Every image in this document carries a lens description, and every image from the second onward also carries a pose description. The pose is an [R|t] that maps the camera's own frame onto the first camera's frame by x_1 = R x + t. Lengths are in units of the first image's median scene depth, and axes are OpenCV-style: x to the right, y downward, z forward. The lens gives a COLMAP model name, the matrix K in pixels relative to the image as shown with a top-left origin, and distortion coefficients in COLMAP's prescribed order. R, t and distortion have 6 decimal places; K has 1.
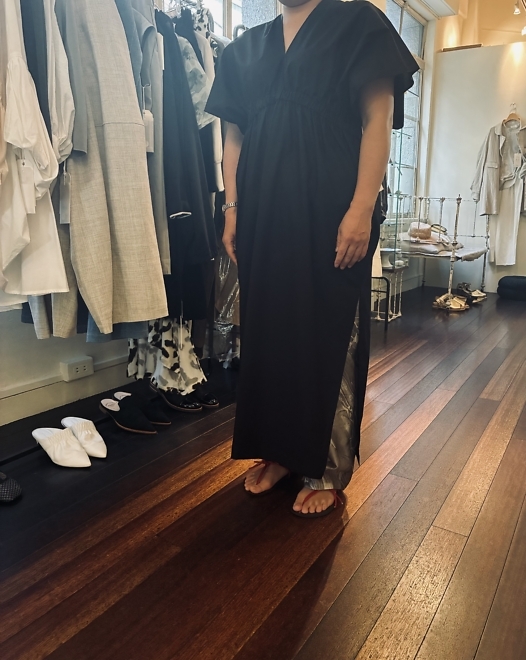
lens RADIAL K [[546.3, 0, 265.7], [0, 546.3, 326.0], [0, 0, 1]] dist [-0.010773, 0.001958]
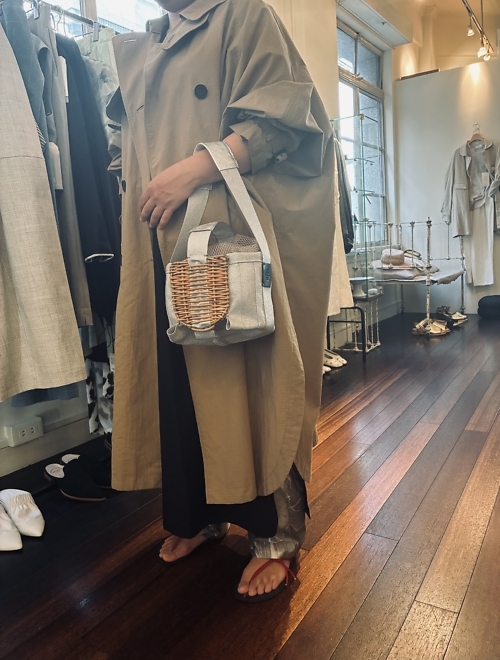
lens RADIAL K [[526.1, 0, 250.4], [0, 526.1, 333.6], [0, 0, 1]] dist [0.007923, -0.005992]
pose [[0.996988, -0.076228, -0.014311, 0.050348], [0.075337, 0.995645, -0.054906, -0.007448], [0.018434, 0.053662, 0.998389, 0.089019]]
